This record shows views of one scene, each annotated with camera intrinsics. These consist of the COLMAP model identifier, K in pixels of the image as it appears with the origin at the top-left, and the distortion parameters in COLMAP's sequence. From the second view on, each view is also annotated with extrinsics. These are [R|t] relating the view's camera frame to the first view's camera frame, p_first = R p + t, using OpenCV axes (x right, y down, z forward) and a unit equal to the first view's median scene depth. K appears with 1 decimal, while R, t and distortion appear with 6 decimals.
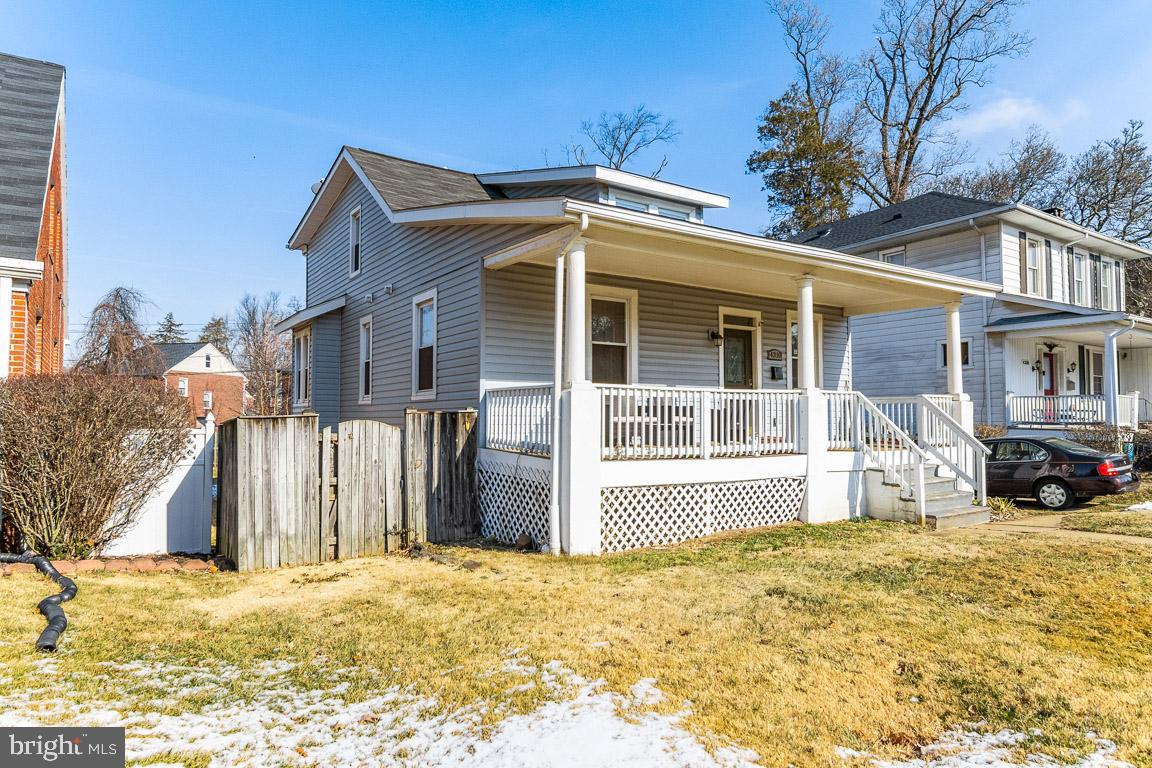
lens RADIAL K [[710.6, 0, 576.0], [0, 710.6, 384.0], [0, 0, 1]] dist [-0.003228, 0.000015]
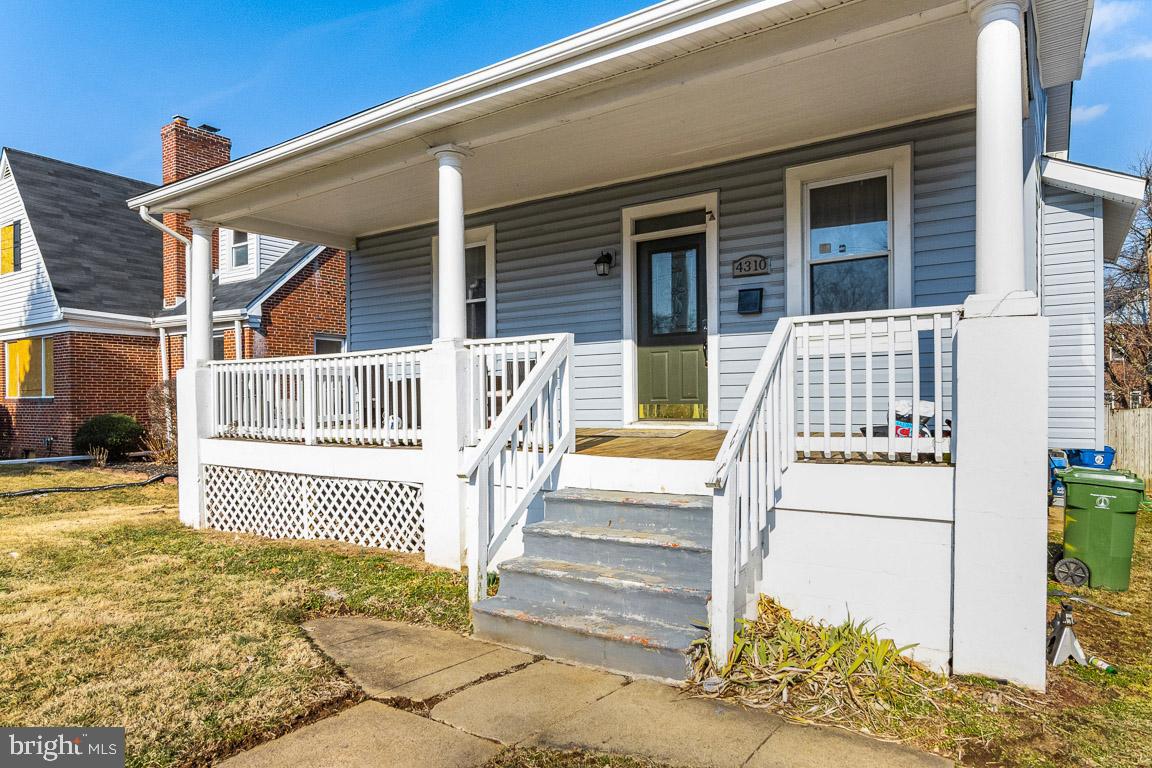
lens RADIAL K [[709.4, 0, 577.7], [0, 709.4, 406.6], [0, 0, 1]] dist [-0.000855, 0.001301]
pose [[0.373909, 0.003189, -0.927460, 0.899691], [0.055689, 0.998113, 0.025883, 0.051893], [0.925792, -0.061327, 0.373026, 0.859337]]
